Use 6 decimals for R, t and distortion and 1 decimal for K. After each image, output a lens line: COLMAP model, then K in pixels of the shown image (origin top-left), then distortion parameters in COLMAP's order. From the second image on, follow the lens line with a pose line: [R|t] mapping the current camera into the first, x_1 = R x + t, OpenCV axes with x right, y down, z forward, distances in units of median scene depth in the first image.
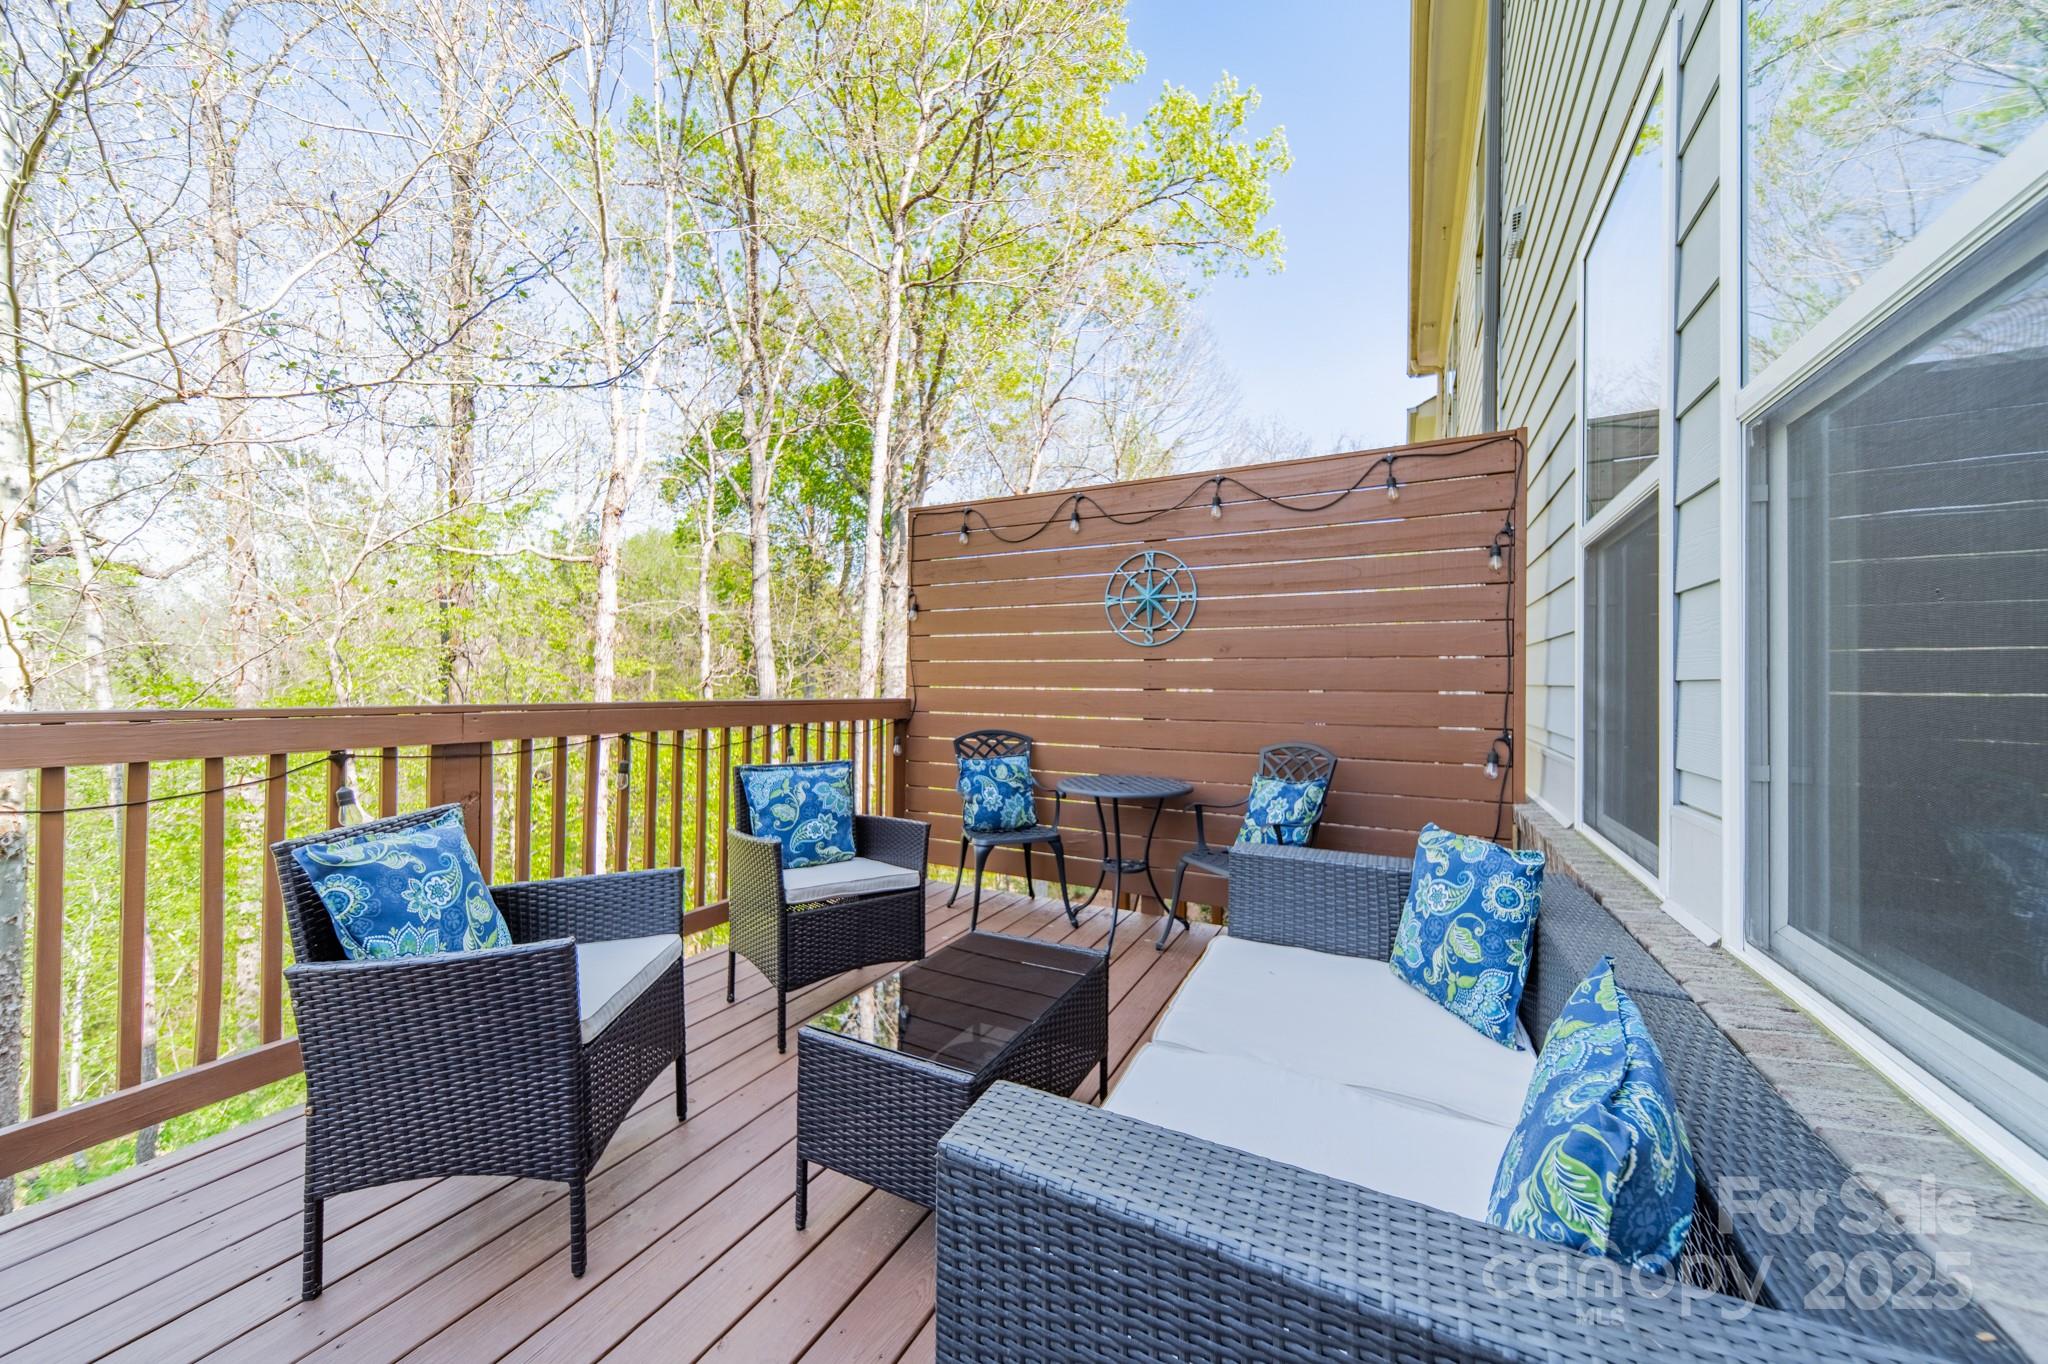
lens RADIAL K [[718.8, 0, 1029.3], [0, 718.8, 685.8], [0, 0, 1]] dist [0.007383, 0.000152]
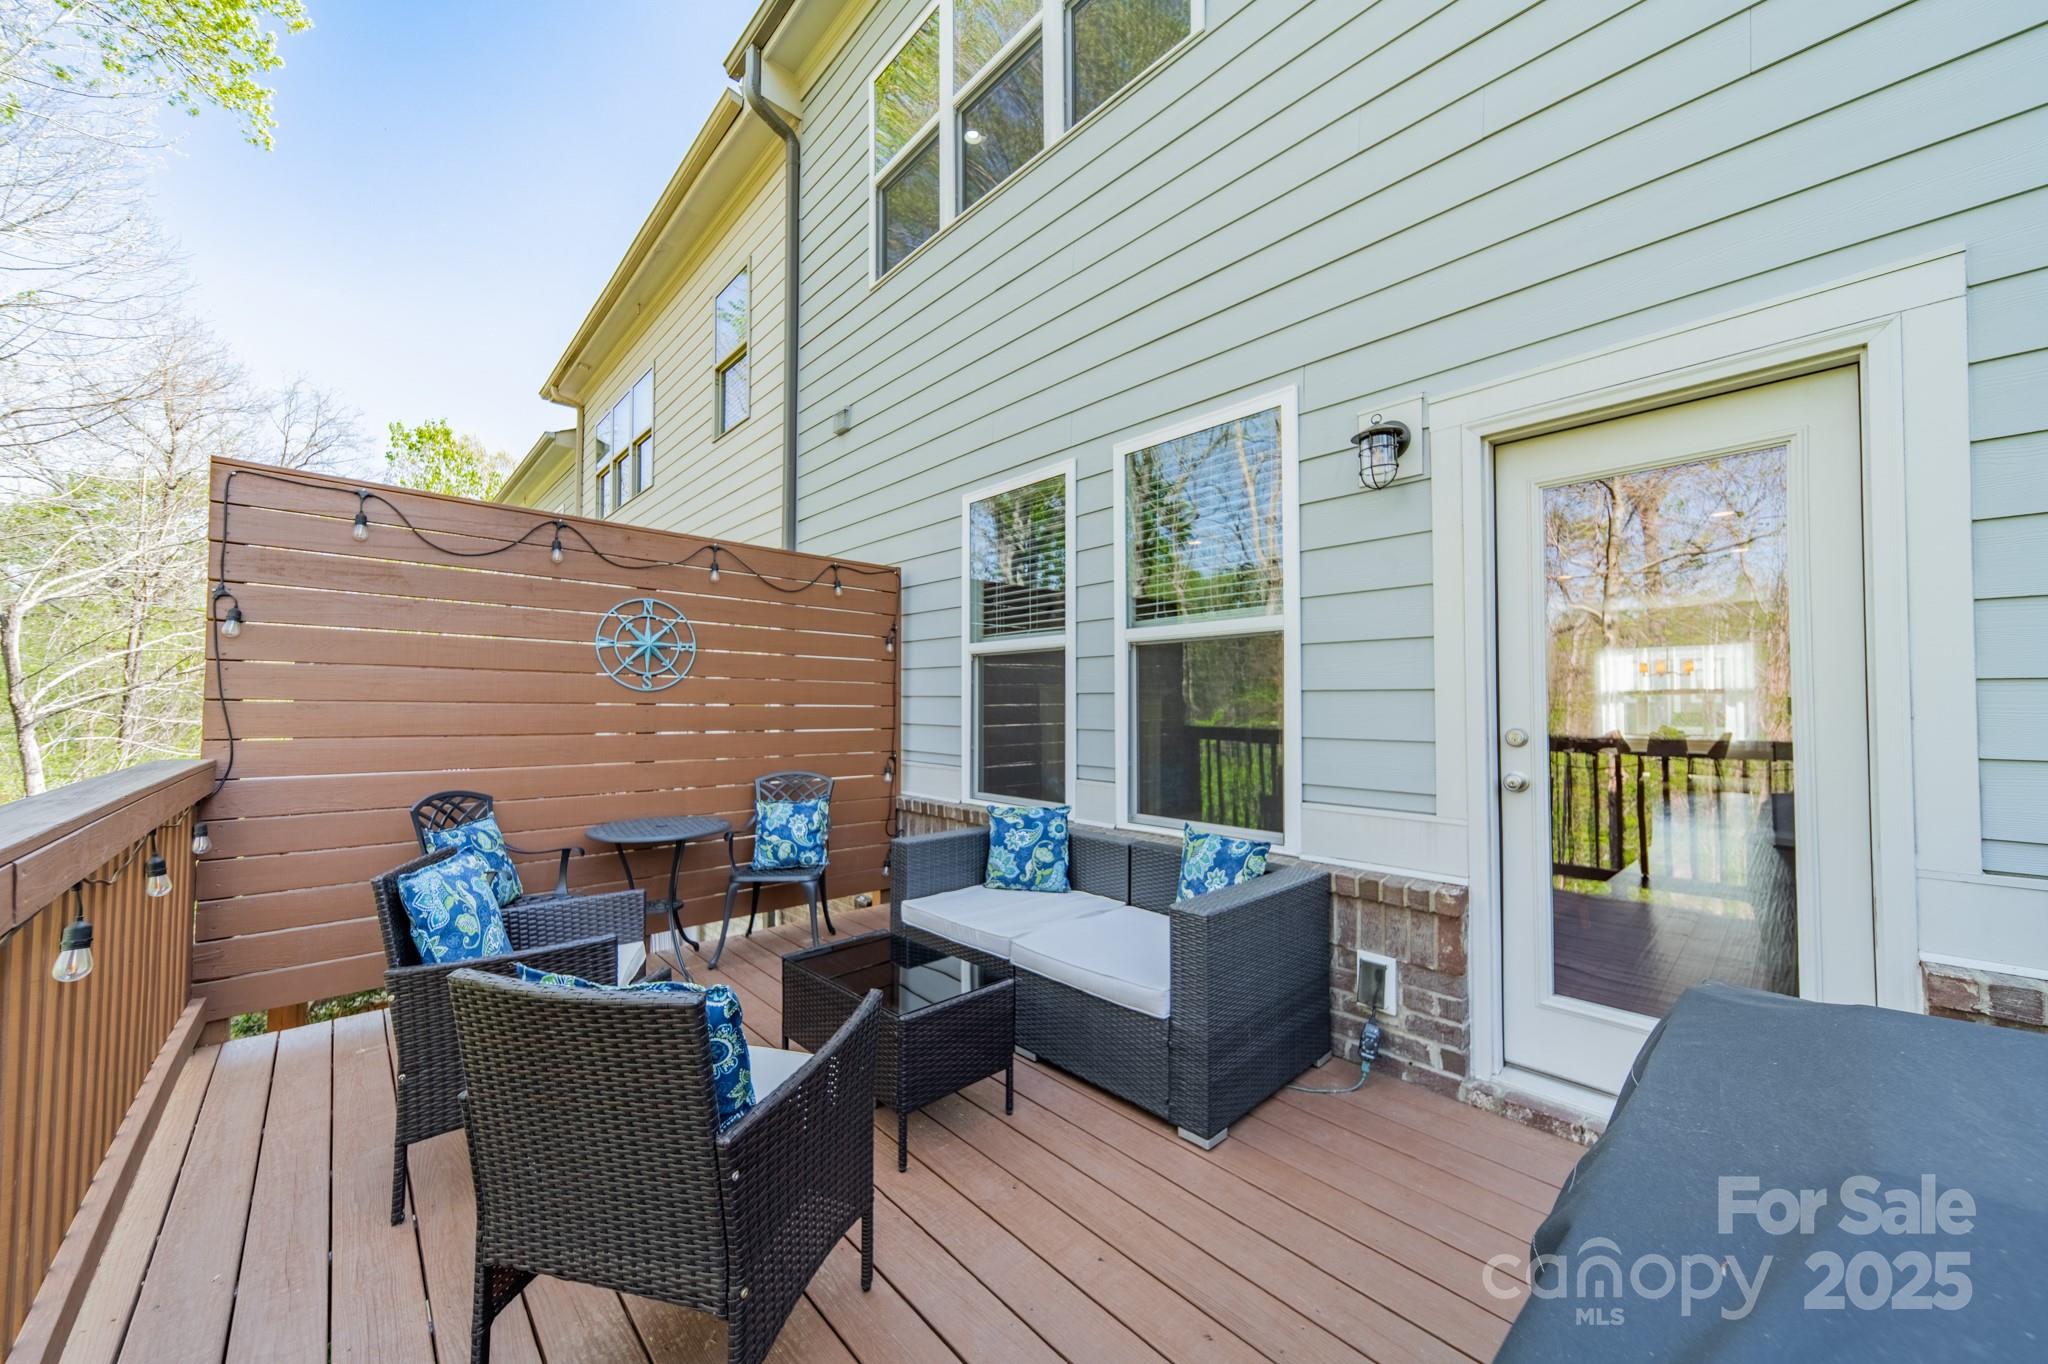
lens RADIAL K [[718.8, 0, 1024.7], [0, 718.8, 684.4], [0, 0, 1]] dist [0.007383, 0.000152]
pose [[0.339449, 0.023491, 0.940331, -0.755509], [-0.002957, 0.999710, -0.023907, -0.051145], [-0.940620, 0.005335, 0.339420, 0.173711]]
